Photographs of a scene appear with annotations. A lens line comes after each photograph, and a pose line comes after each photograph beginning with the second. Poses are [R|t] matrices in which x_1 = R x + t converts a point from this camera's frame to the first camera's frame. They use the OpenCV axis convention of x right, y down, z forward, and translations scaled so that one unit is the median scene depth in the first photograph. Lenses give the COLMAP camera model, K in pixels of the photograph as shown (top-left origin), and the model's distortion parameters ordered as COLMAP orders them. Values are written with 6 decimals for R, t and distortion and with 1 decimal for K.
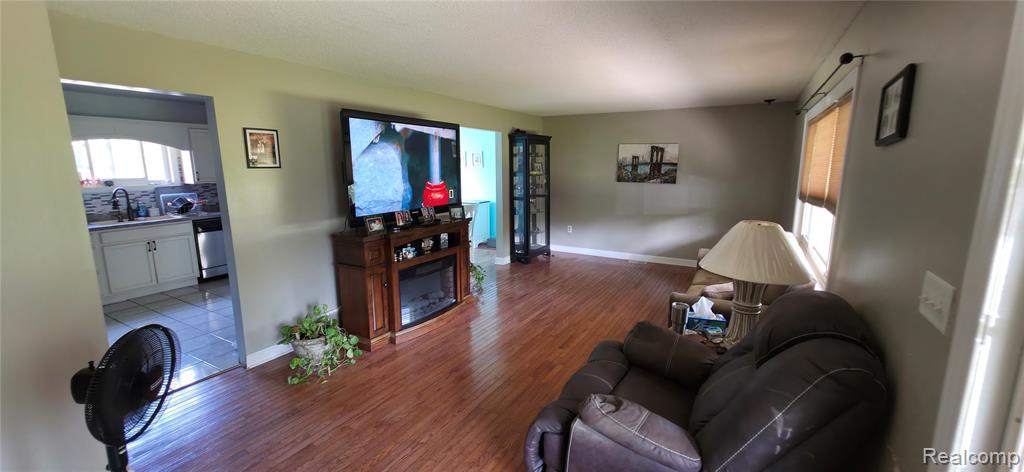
lens RADIAL K [[408.0, 0, 510.9], [0, 408.0, 236.0], [0, 0, 1]] dist [0.001742, -0.000019]
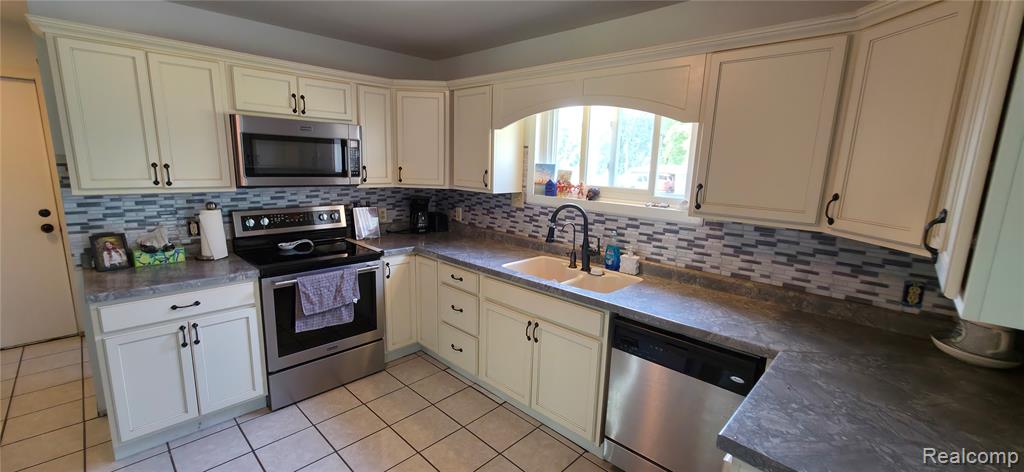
lens RADIAL K [[408.0, 0, 510.9], [0, 408.0, 236.0], [0, 0, 1]] dist [0.001742, -0.000019]
pose [[-0.235143, 0.177754, -0.955569, -0.415316], [-0.200138, 0.953212, 0.226564, -0.168469], [0.951132, 0.244521, -0.188565, 0.966754]]
